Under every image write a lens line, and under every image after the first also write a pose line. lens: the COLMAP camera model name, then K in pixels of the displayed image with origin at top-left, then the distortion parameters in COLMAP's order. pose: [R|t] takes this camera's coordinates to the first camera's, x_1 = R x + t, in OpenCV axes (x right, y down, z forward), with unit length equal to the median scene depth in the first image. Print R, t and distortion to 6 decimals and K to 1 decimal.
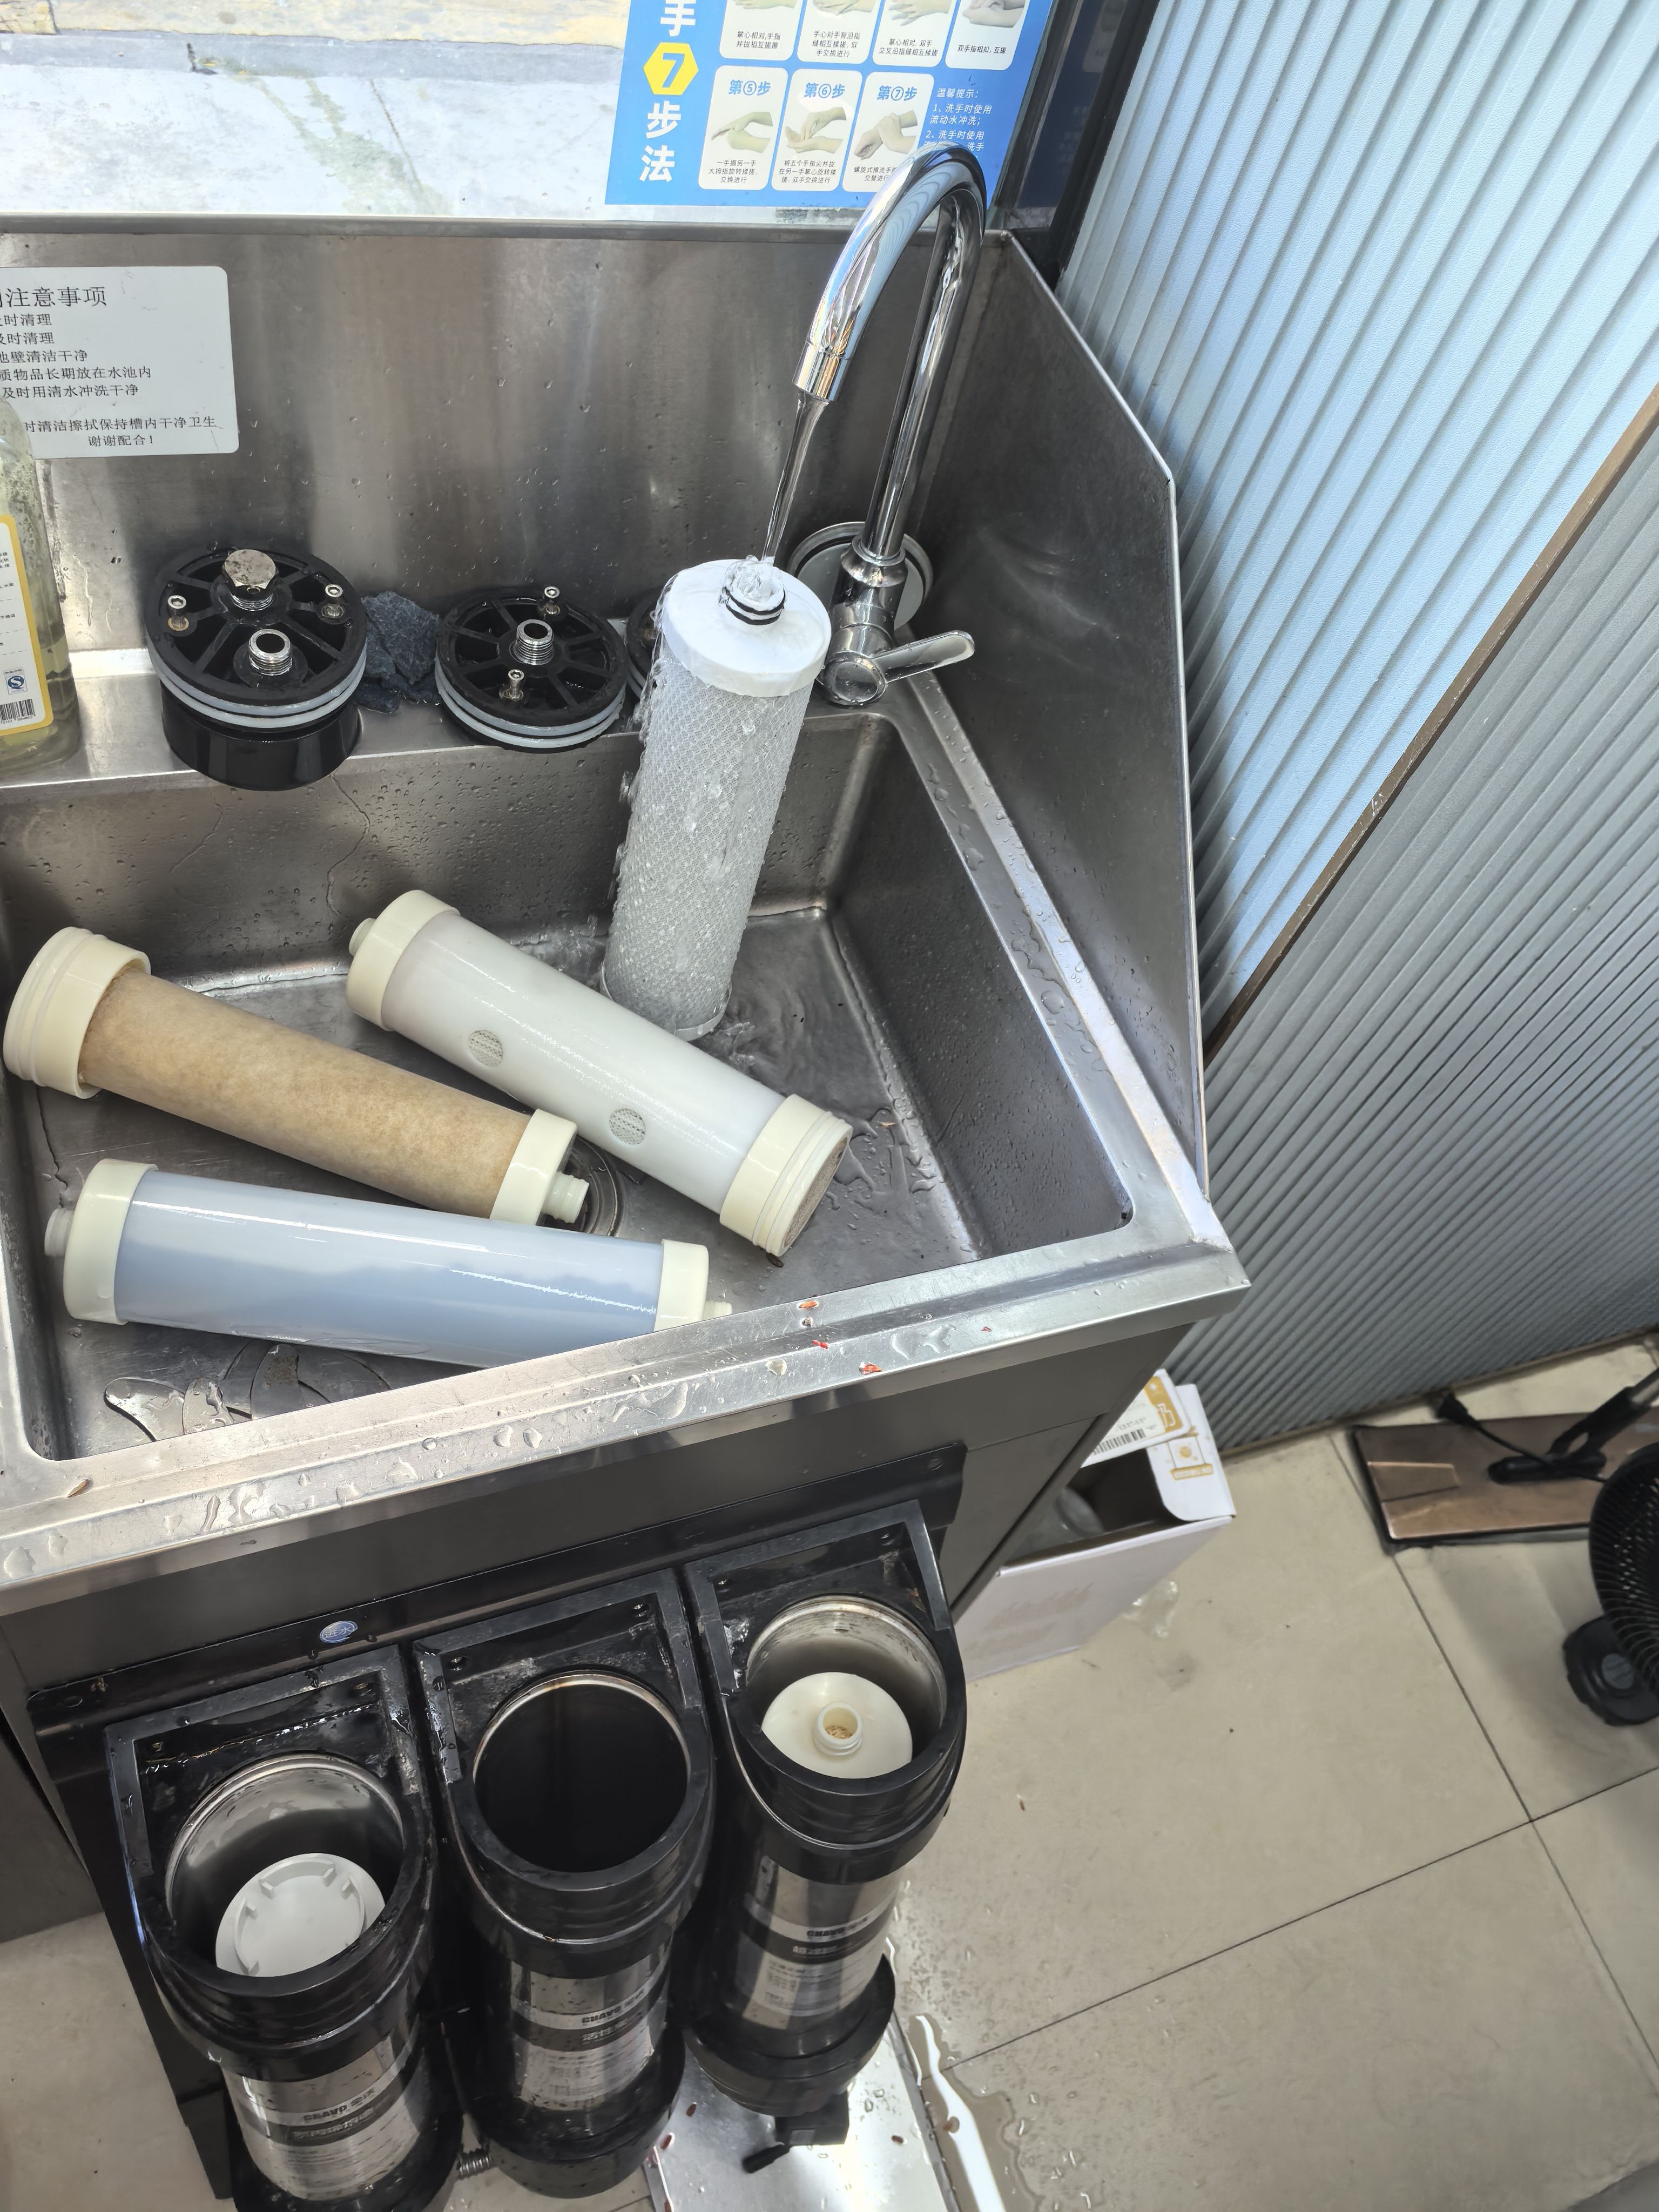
lens RADIAL K [[1745.0, 0, 855.7], [0, 1745.0, 1094.9], [0, 0, 1]] dist [0.069663, -0.084812]
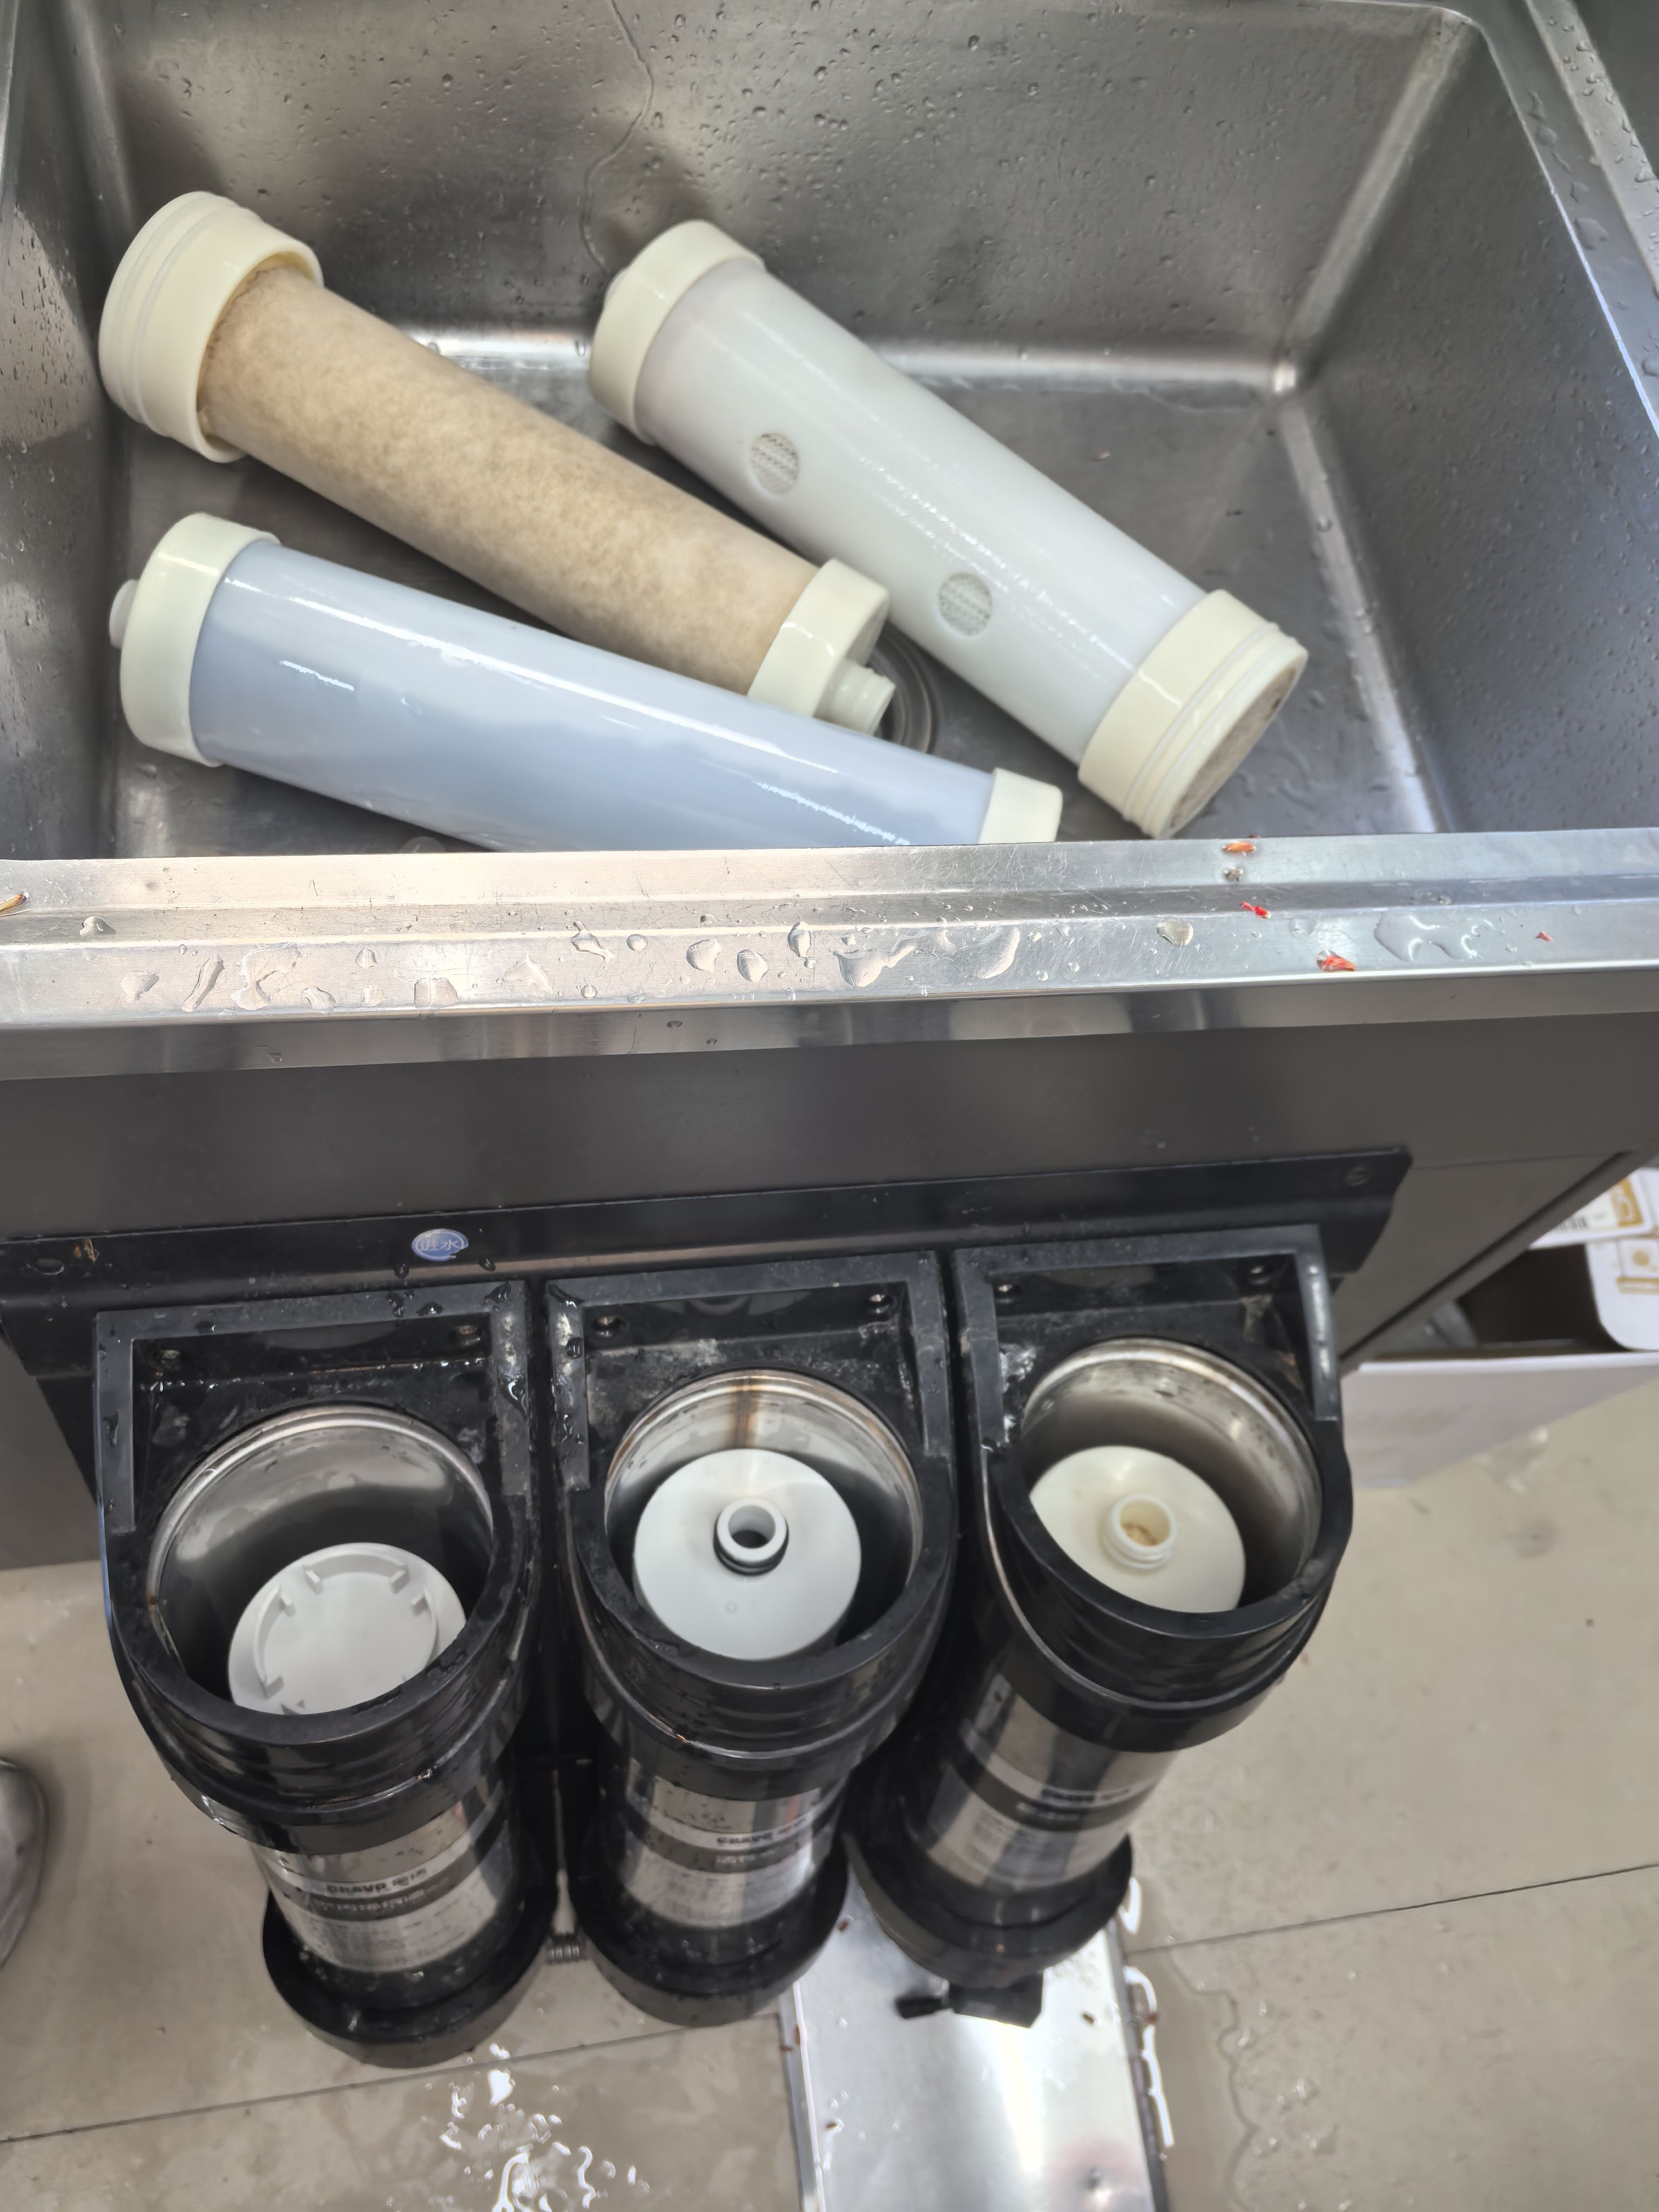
lens RADIAL K [[1745.0, 0, 855.7], [0, 1745.0, 1094.9], [0, 0, 1]] dist [0.069663, -0.084812]
pose [[0.975488, 0.166203, -0.144220, -0.046467], [-0.146910, 0.979825, 0.135499, 0.120612], [0.163831, -0.110990, 0.980225, 0.337364]]
